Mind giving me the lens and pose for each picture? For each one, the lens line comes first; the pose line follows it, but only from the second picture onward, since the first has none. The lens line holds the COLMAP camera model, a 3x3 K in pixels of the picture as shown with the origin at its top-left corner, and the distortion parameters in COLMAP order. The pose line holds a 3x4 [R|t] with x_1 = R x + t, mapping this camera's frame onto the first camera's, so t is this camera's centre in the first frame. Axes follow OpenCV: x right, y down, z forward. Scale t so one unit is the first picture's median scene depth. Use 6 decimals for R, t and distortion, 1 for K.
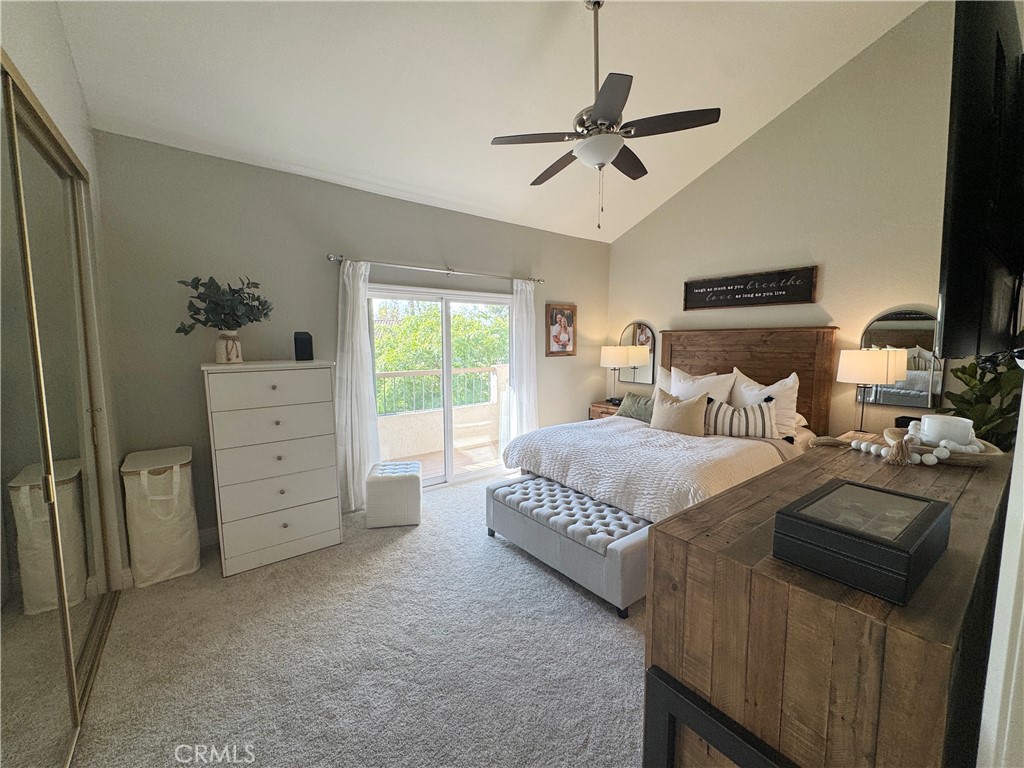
lens RADIAL K [[407.7, 0, 513.4], [0, 407.7, 380.3], [0, 0, 1]] dist [-0.007729, 0.000016]
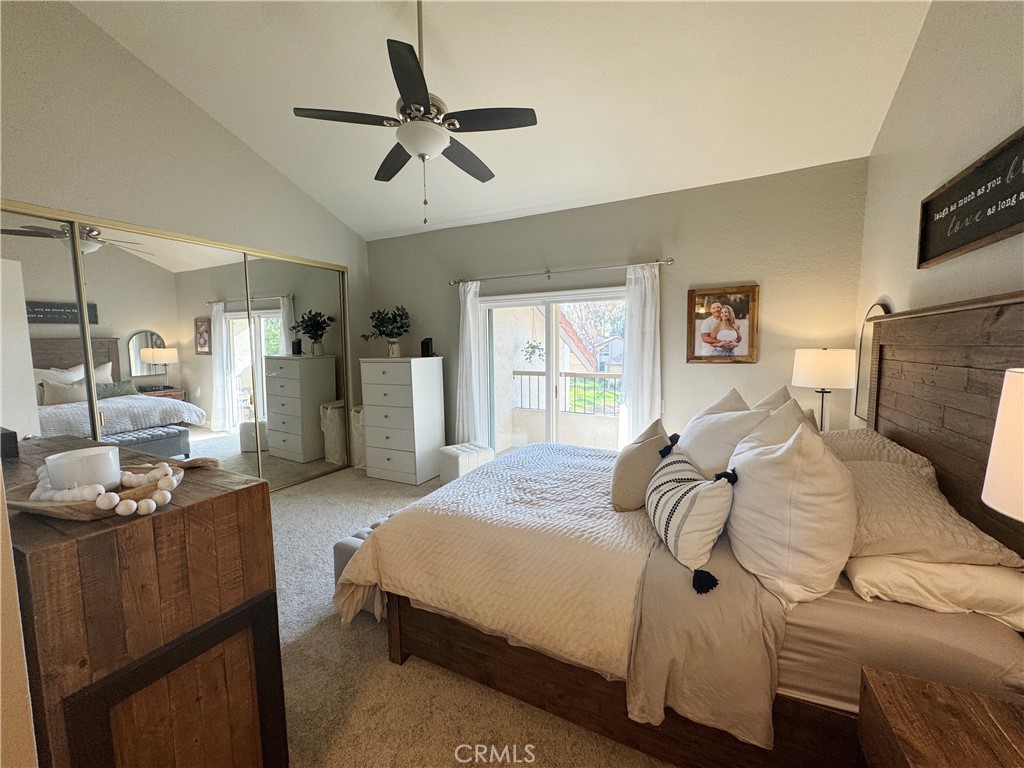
lens RADIAL K [[407.7, 0, 512.4], [0, 407.7, 381.8], [0, 0, 1]] dist [-0.007729, 0.000016]
pose [[0.430542, 0.076245, -0.899344, 0.597298], [-0.078085, 0.995836, 0.047044, -0.033843], [0.899187, 0.049971, 0.434703, 0.403984]]
